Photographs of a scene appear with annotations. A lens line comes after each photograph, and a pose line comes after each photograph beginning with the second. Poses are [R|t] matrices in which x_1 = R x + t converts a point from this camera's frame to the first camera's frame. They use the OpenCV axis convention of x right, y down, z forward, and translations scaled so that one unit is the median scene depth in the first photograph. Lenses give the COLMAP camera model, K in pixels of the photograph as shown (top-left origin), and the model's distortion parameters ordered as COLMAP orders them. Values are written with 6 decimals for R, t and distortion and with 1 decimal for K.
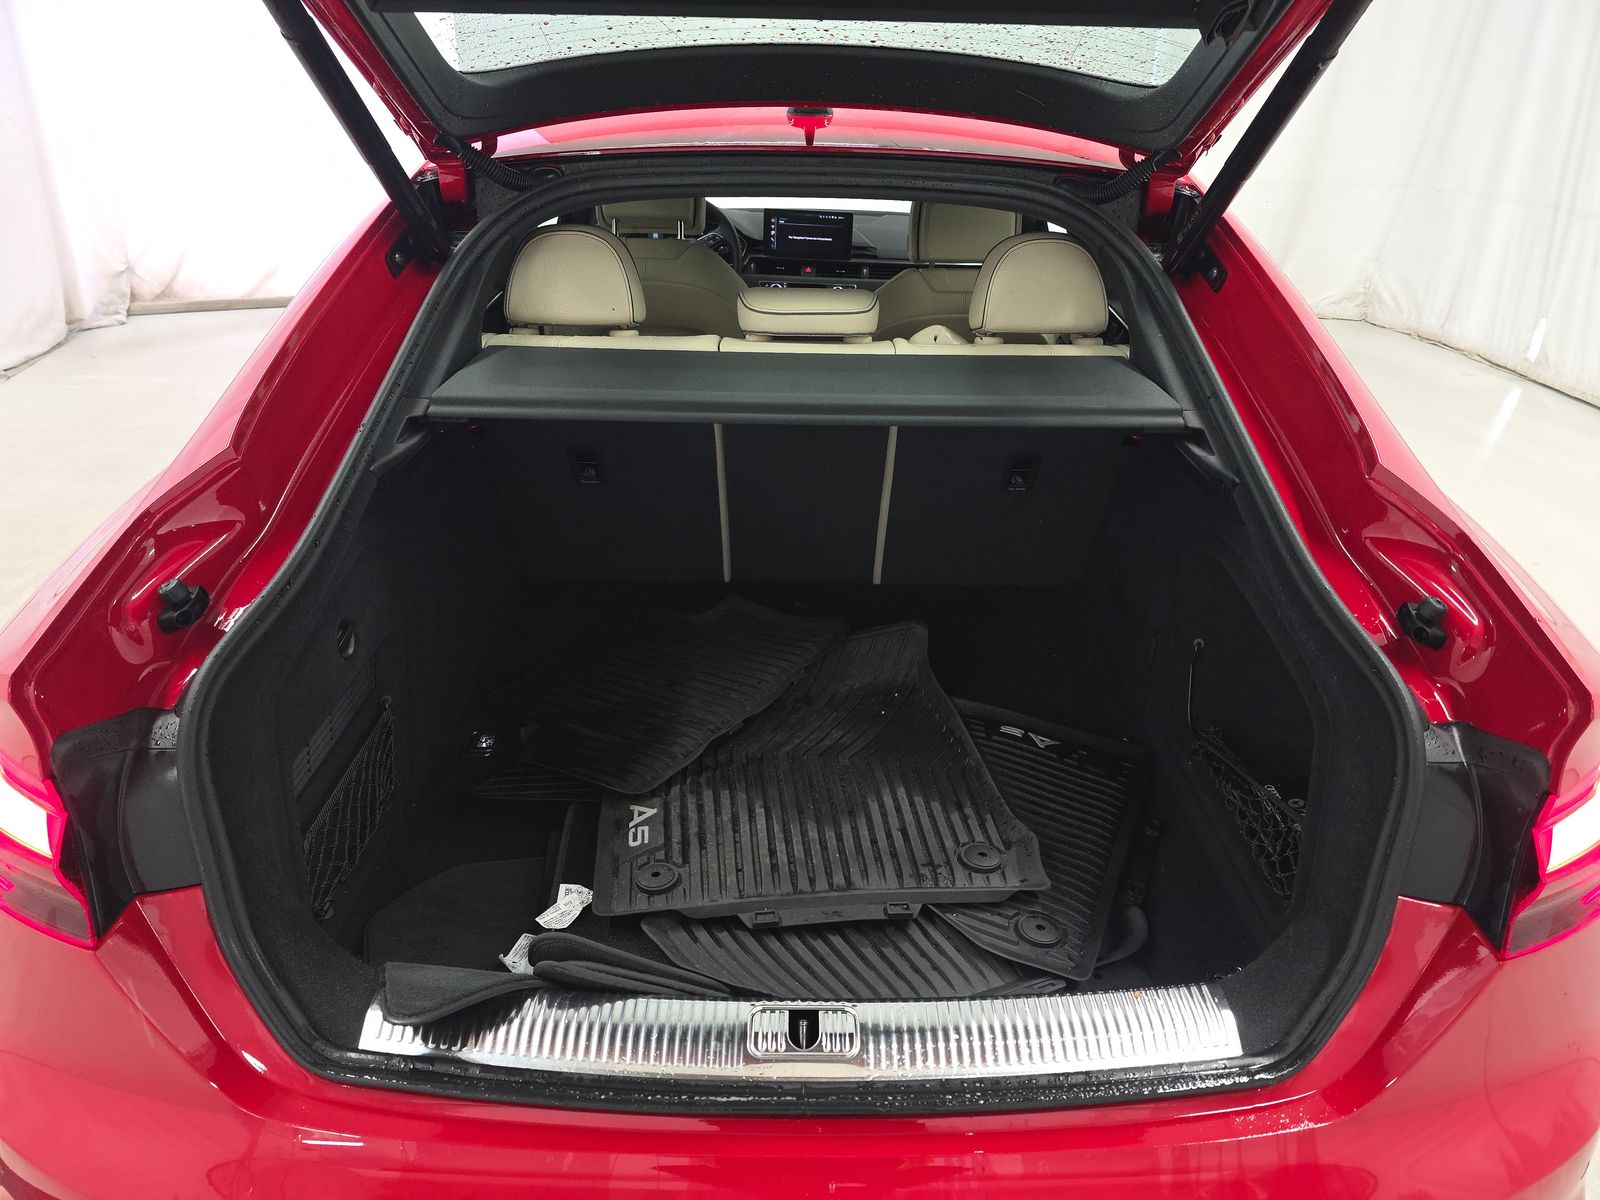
lens RADIAL K [[1090.2, 0, 800.0], [0, 1090.2, 600.0], [0, 0, 1]] dist [0.046135, -0.036789]
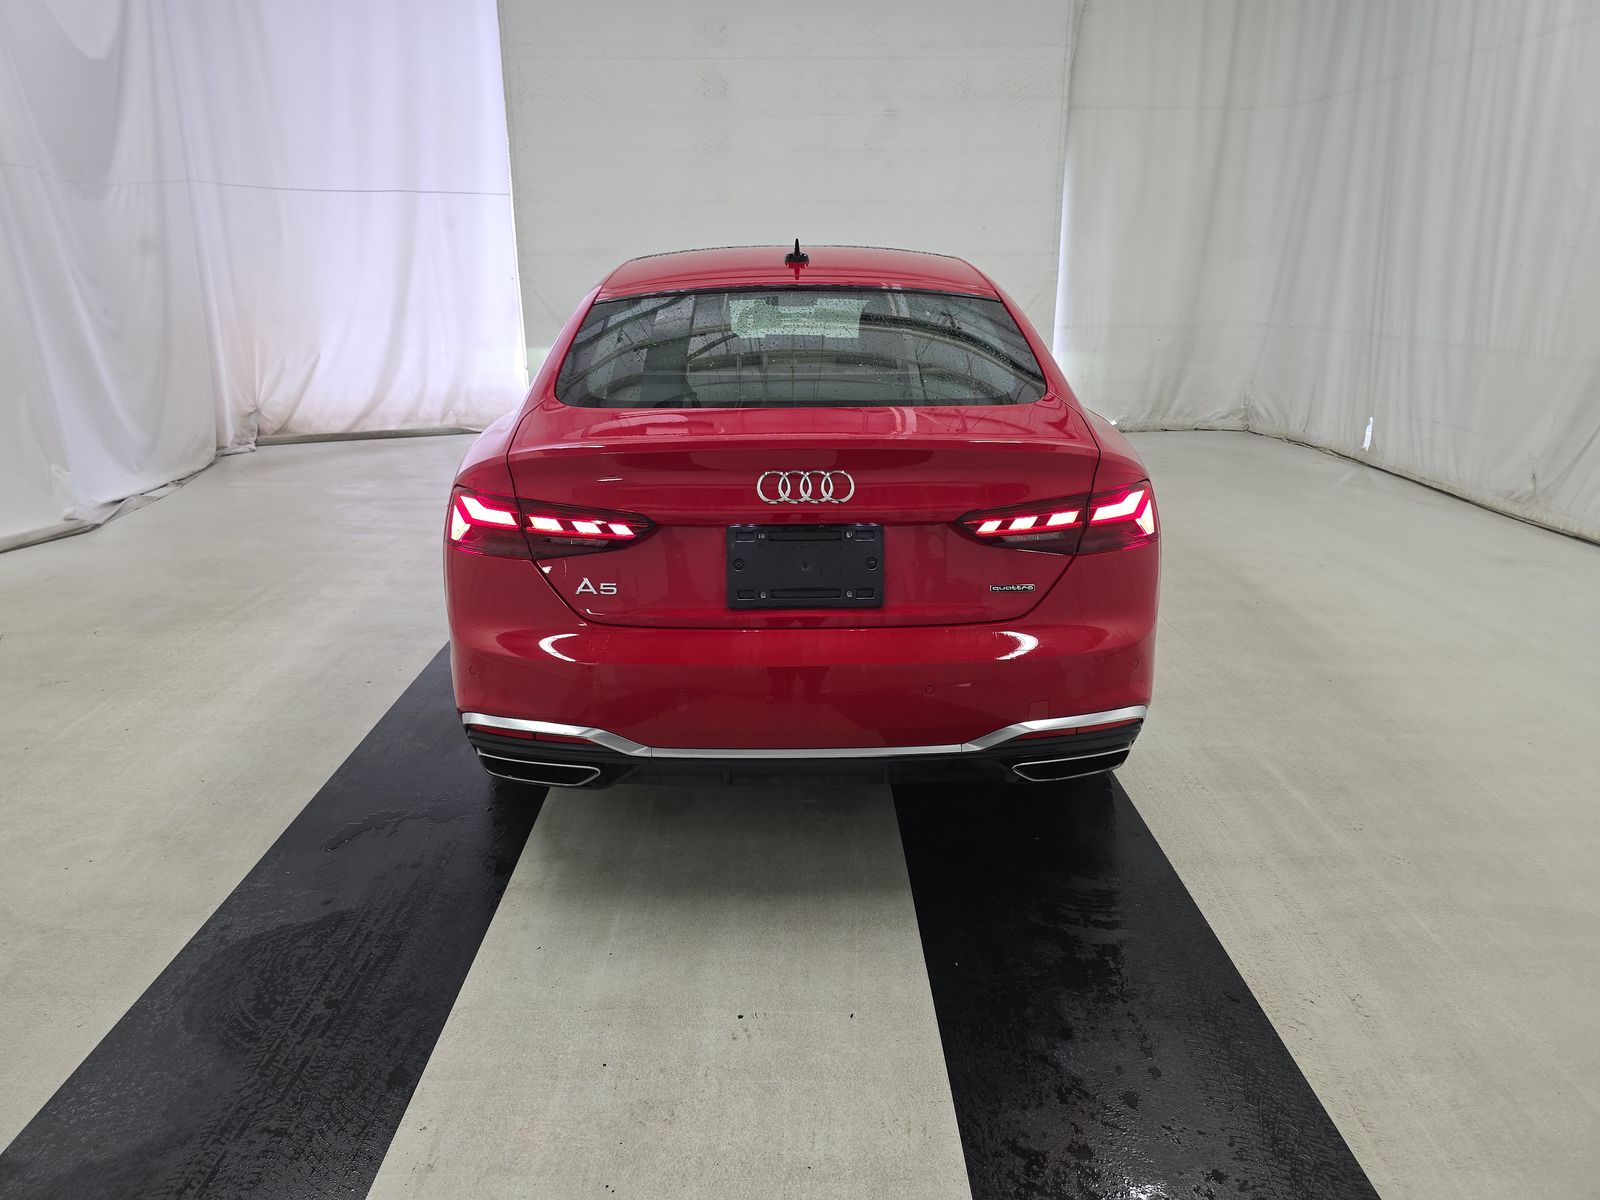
lens RADIAL K [[1090.2, 0, 800.0], [0, 1090.2, 600.0], [0, 0, 1]] dist [0.046135, -0.036789]
pose [[0.999567, -0.027499, 0.010445, -0.006916], [0.028729, 0.988883, -0.145896, 0.115050], [-0.006317, 0.146133, 0.989245, -0.214624]]
